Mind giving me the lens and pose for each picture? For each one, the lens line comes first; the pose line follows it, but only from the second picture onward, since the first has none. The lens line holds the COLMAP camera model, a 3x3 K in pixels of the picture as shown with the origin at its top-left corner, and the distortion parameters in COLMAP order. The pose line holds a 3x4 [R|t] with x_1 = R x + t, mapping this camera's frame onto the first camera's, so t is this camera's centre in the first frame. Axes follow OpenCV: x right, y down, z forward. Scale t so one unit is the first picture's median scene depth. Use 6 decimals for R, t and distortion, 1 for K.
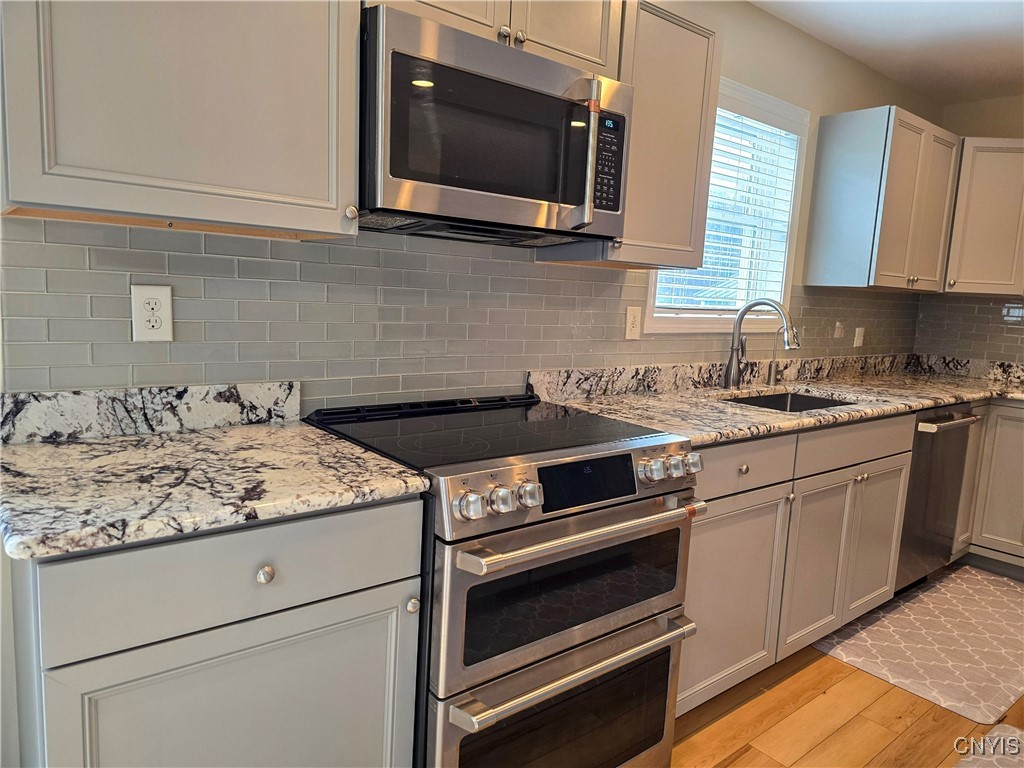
lens RADIAL K [[682.4, 0, 513.4], [0, 682.4, 381.1], [0, 0, 1]] dist [0.063276, -0.068702]
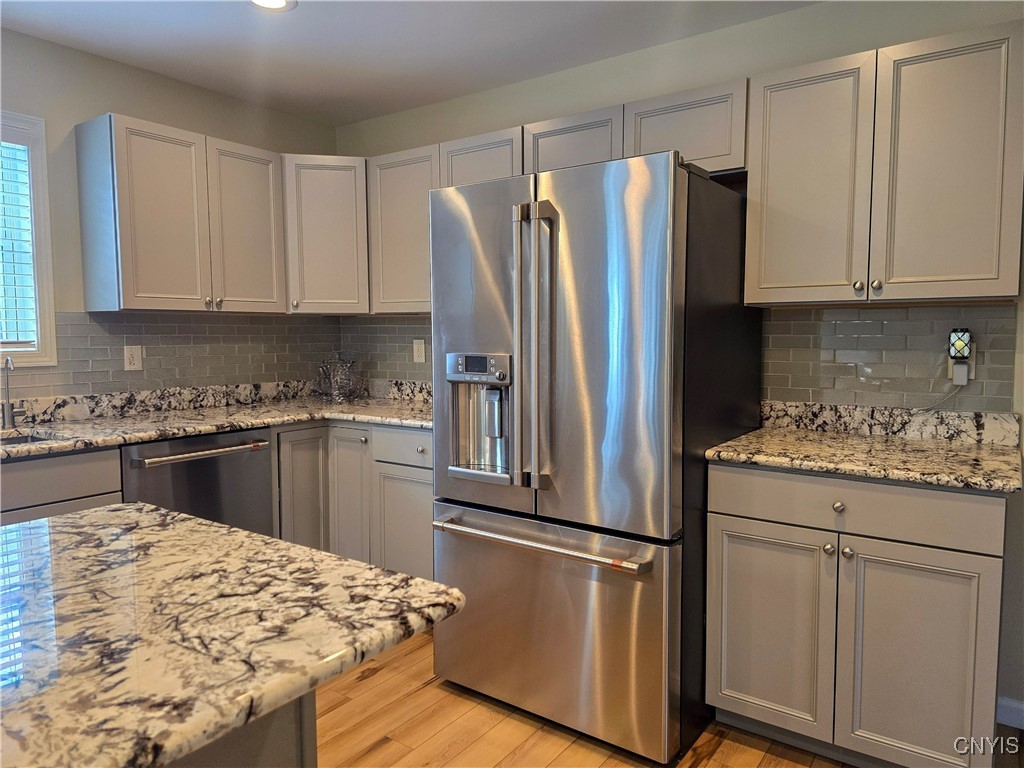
lens RADIAL K [[686.4, 0, 516.9], [0, 686.4, 383.6], [0, 0, 1]] dist [0.063406, -0.071590]
pose [[0.961553, -0.070094, 0.265524, 1.365893], [0.082614, 0.995922, -0.036266, 0.061378], [-0.261899, 0.056808, 0.963422, -0.013639]]
